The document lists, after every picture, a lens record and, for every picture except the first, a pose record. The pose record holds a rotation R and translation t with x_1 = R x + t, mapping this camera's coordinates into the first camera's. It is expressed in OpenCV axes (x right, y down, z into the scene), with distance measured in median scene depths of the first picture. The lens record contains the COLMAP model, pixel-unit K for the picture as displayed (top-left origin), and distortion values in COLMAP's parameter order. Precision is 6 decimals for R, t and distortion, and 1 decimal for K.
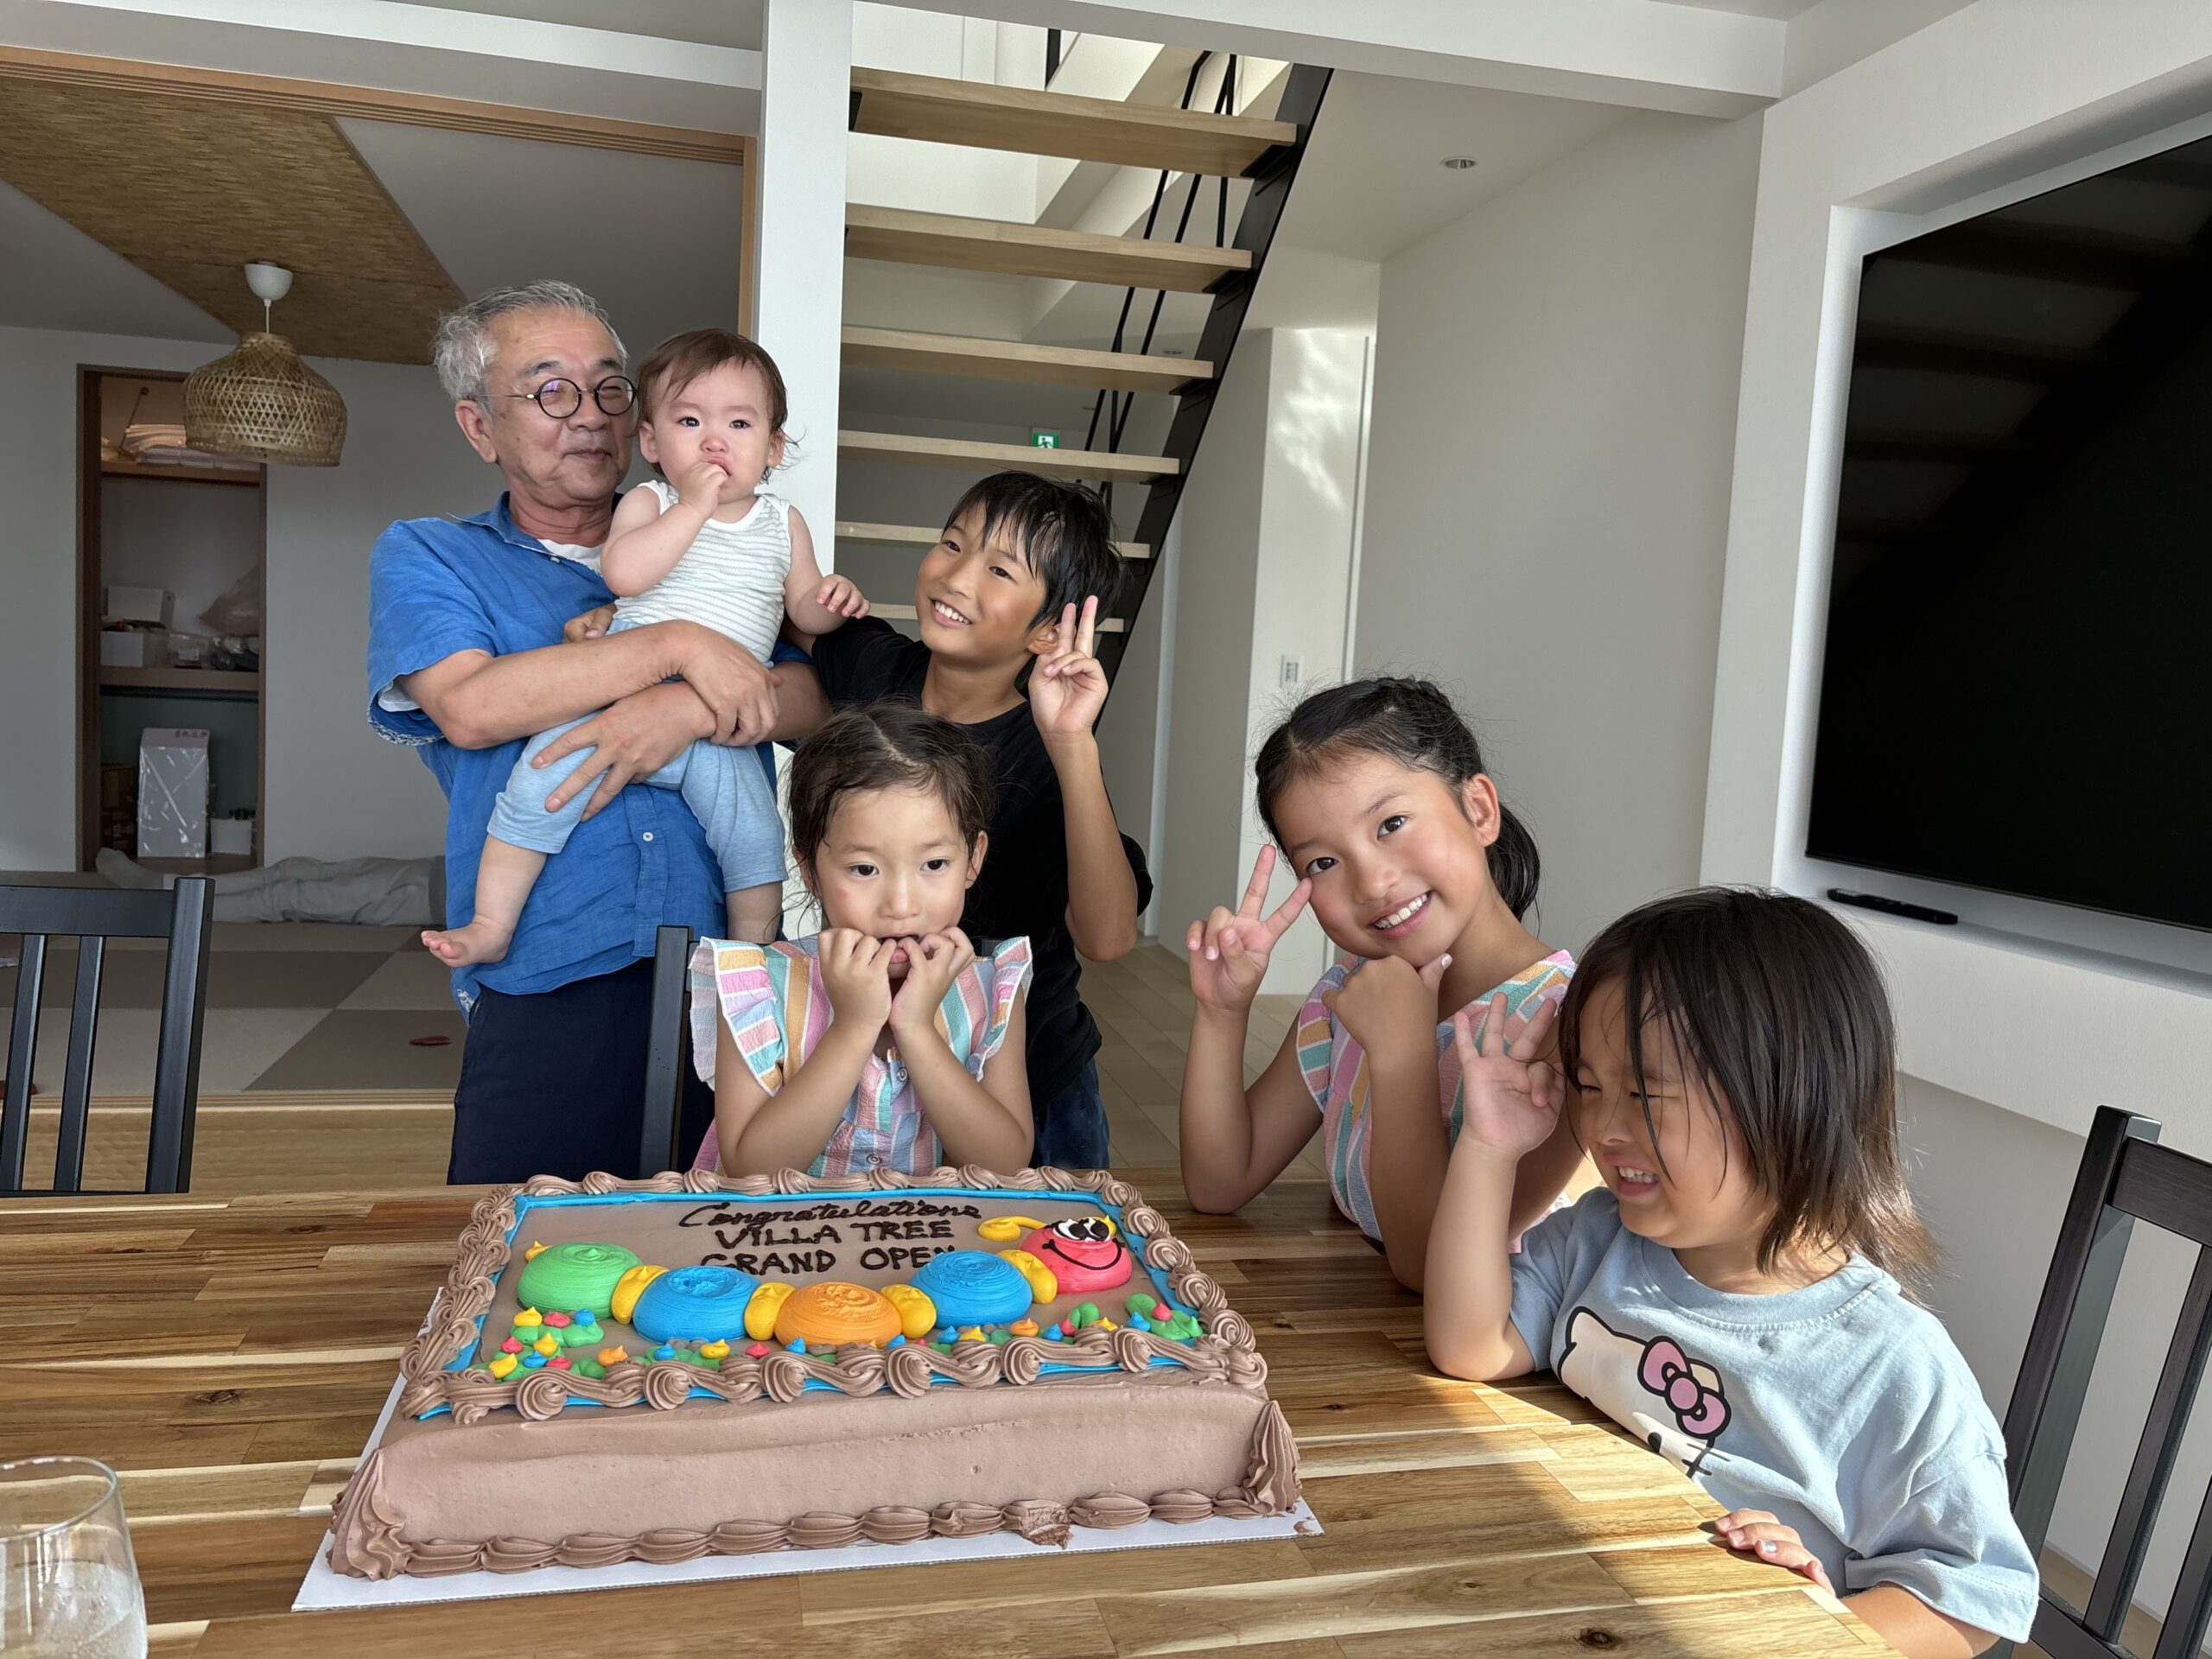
lens RADIAL K [[1672.2, 0, 1109.3], [0, 1672.2, 828.0], [0, 0, 1]] dist [0.033351, 0.002873]
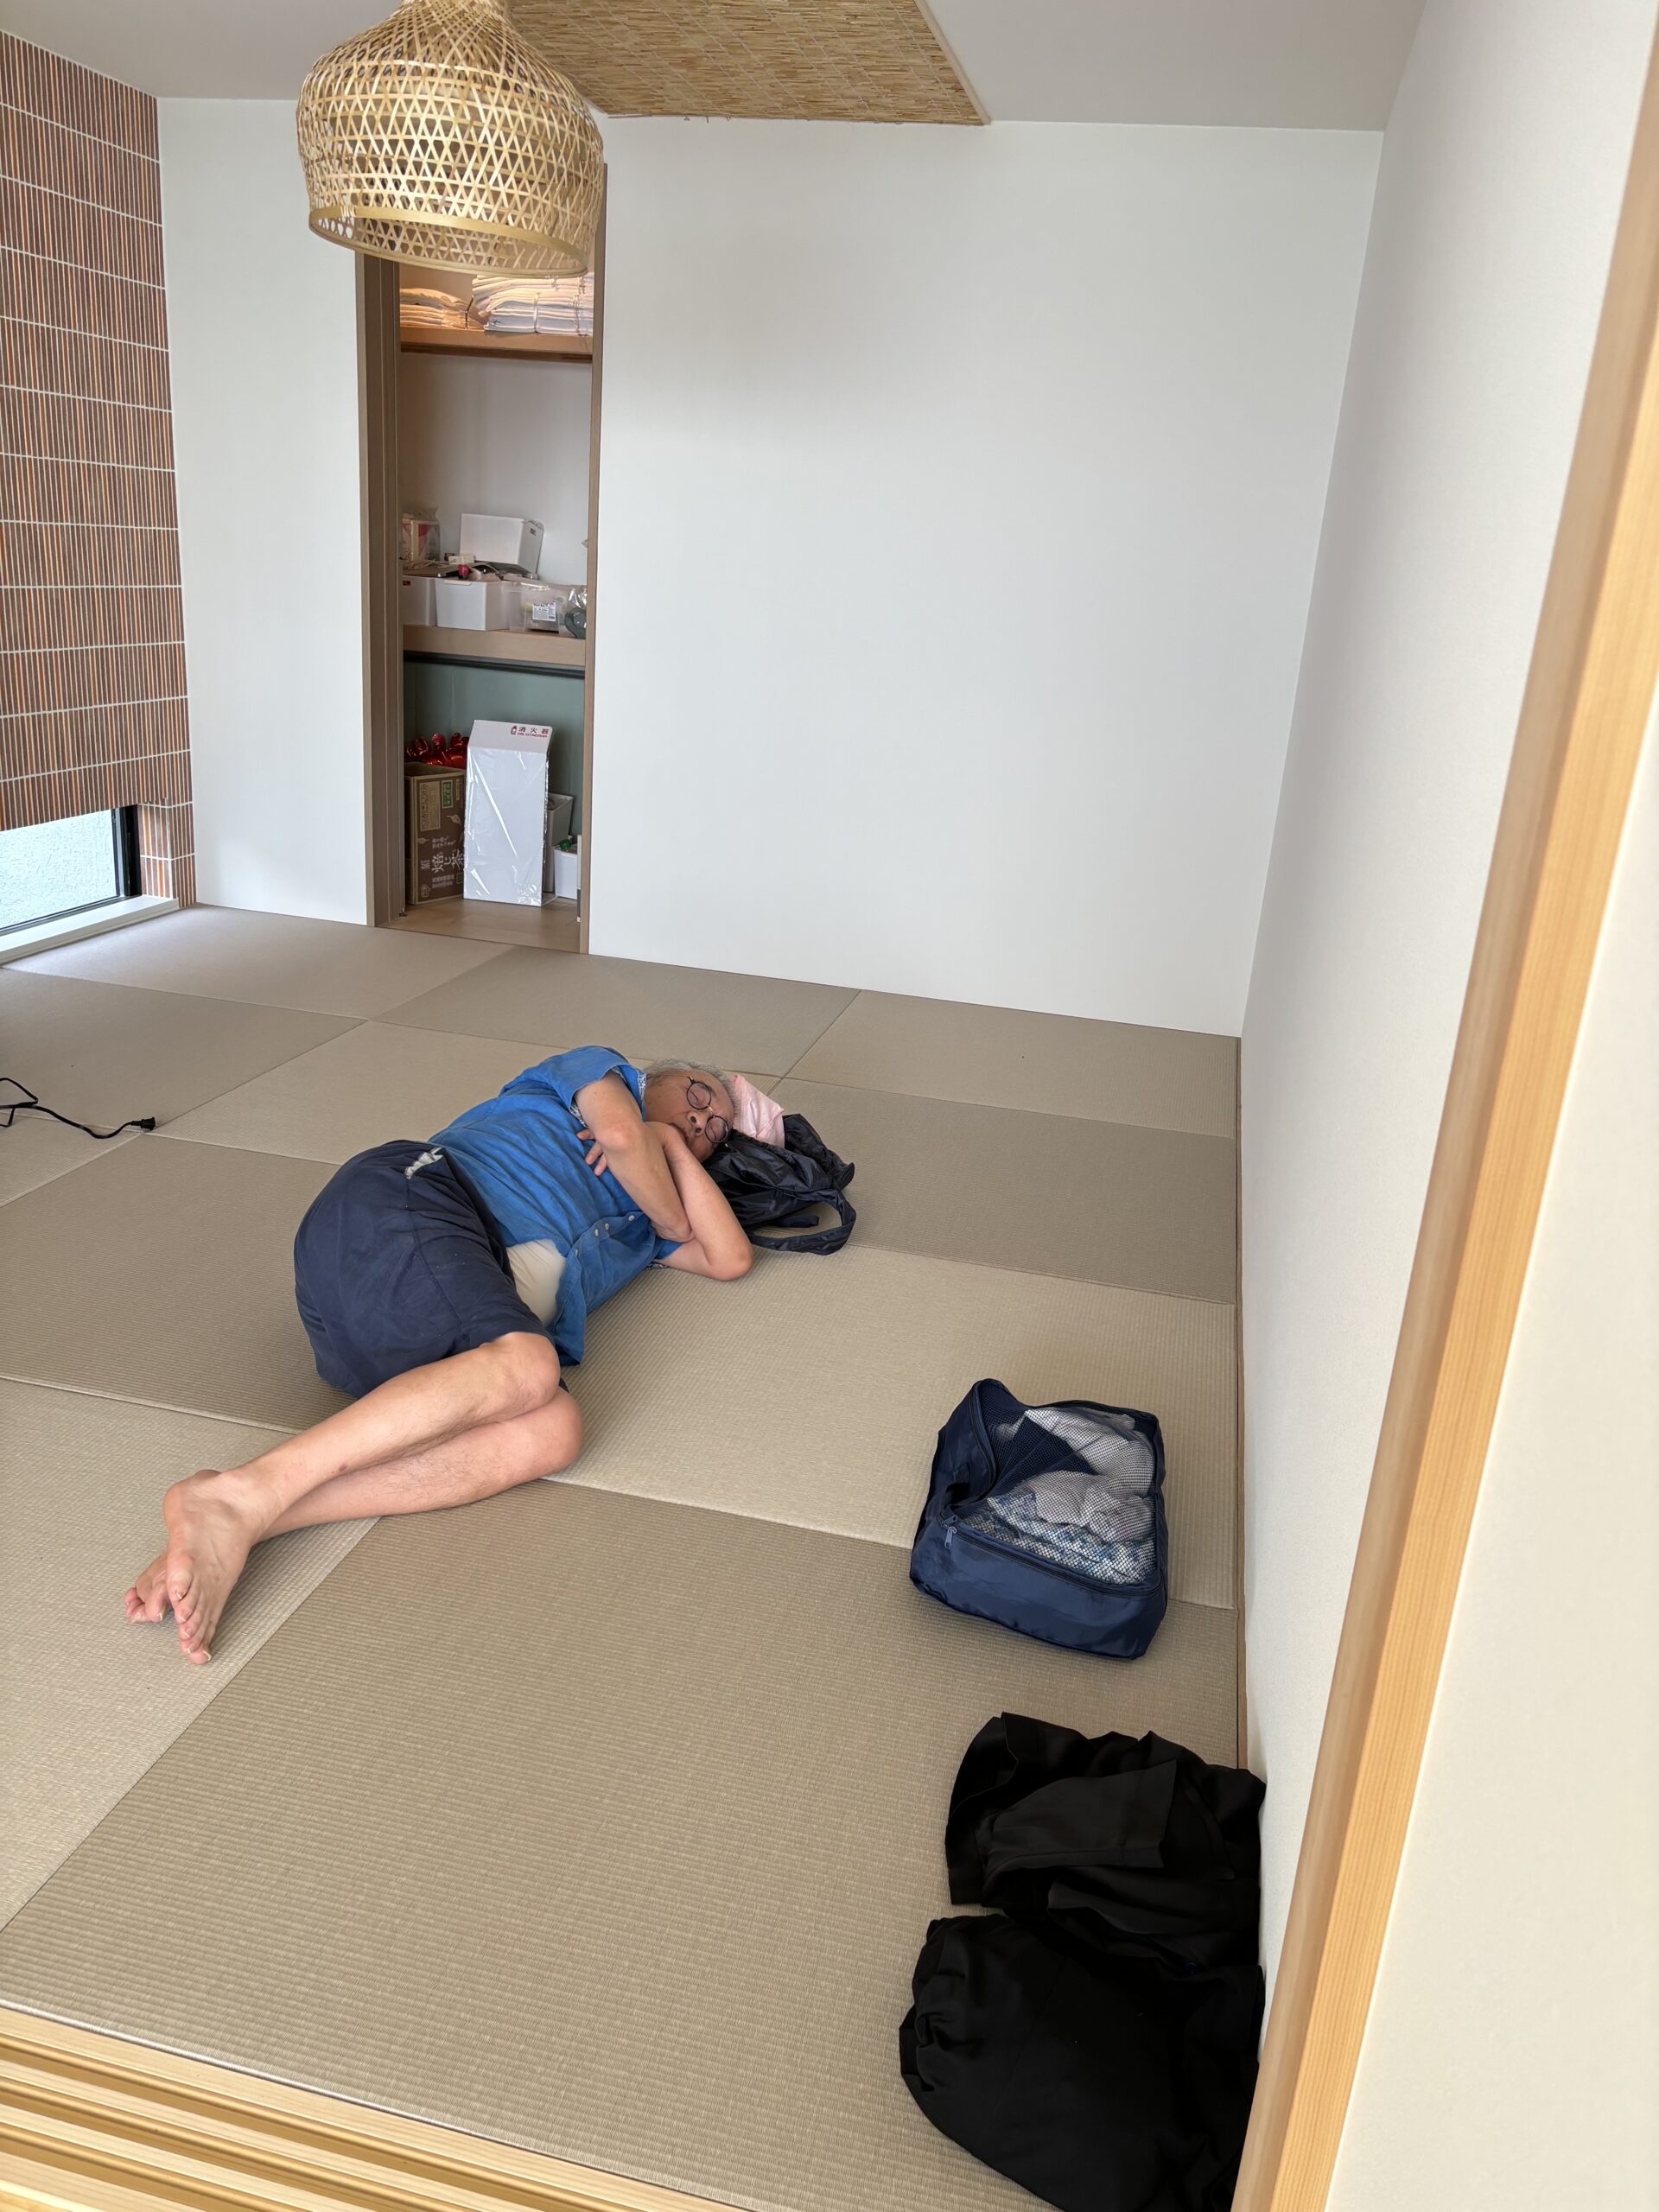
lens RADIAL K [[1672.2, 0, 827.7], [0, 1672.2, 1104.5], [0, 0, 1]] dist [0.033351, 0.002873]
pose [[0.901207, 0.148565, -0.407129, -0.113774], [-0.062826, 0.974270, 0.216449, -0.063622], [0.428811, -0.169487, 0.887353, 0.393228]]
